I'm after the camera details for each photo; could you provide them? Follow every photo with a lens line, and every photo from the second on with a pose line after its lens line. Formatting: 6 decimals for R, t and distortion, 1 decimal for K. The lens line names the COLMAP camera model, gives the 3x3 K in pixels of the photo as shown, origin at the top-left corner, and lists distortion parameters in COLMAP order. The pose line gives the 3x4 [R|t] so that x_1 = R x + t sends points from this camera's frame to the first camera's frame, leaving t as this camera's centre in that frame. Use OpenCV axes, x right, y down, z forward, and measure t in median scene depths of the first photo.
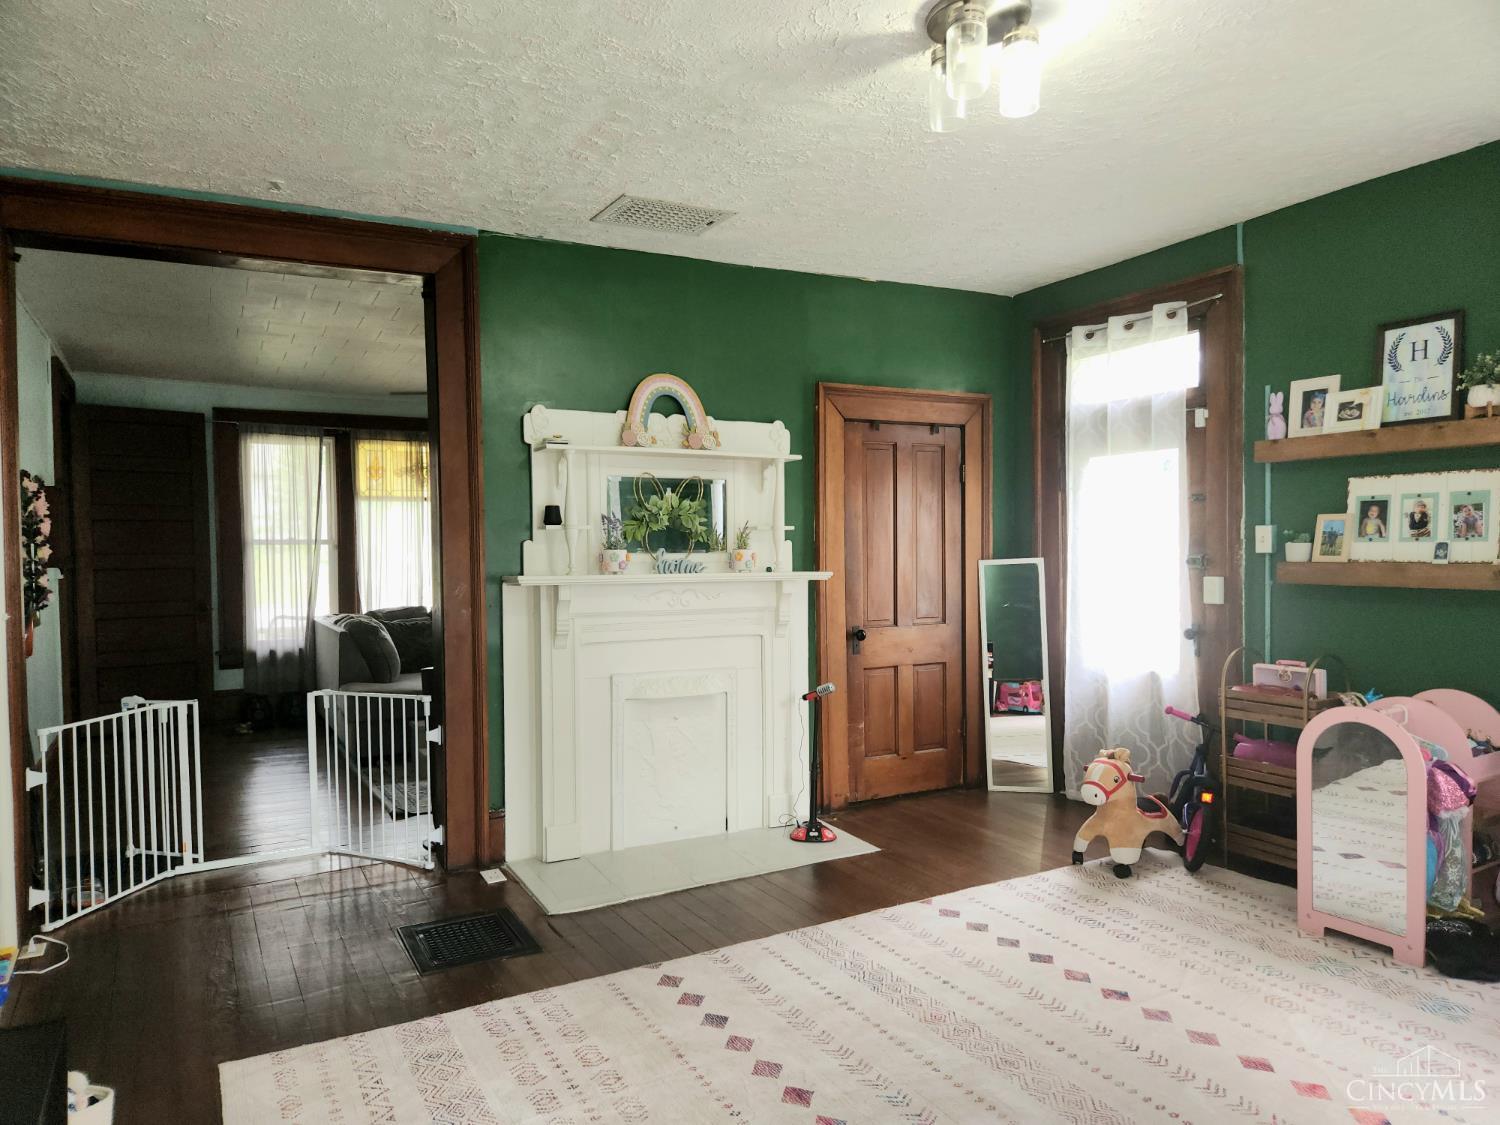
lens RADIAL K [[1009.3, 0, 747.1], [0, 1009.3, 571.0], [0, 0, 1]] dist [0.048434, -0.004954]
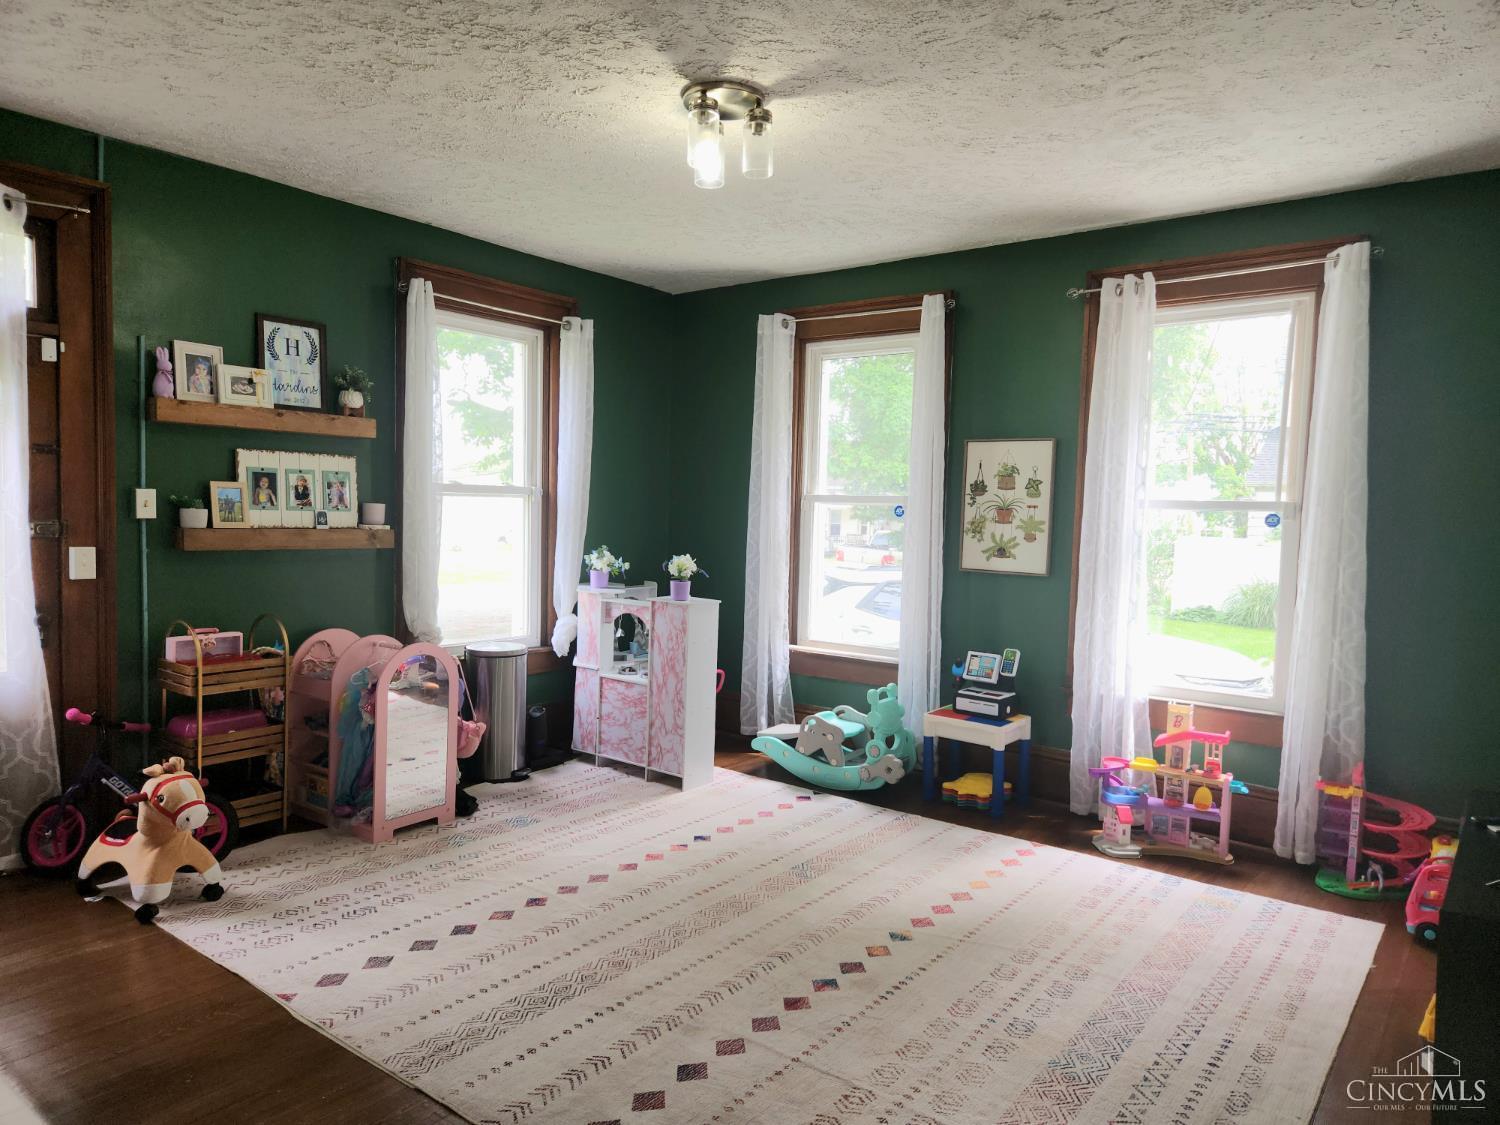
lens RADIAL K [[1009.3, 0, 748.9], [0, 1009.3, 565.7], [0, 0, 1]] dist [0.048434, -0.004954]
pose [[-0.394299, -0.047360, 0.917761, -0.629999], [0.006223, 0.998511, 0.054200, -0.025233], [-0.918961, 0.027082, -0.393417, 0.983631]]
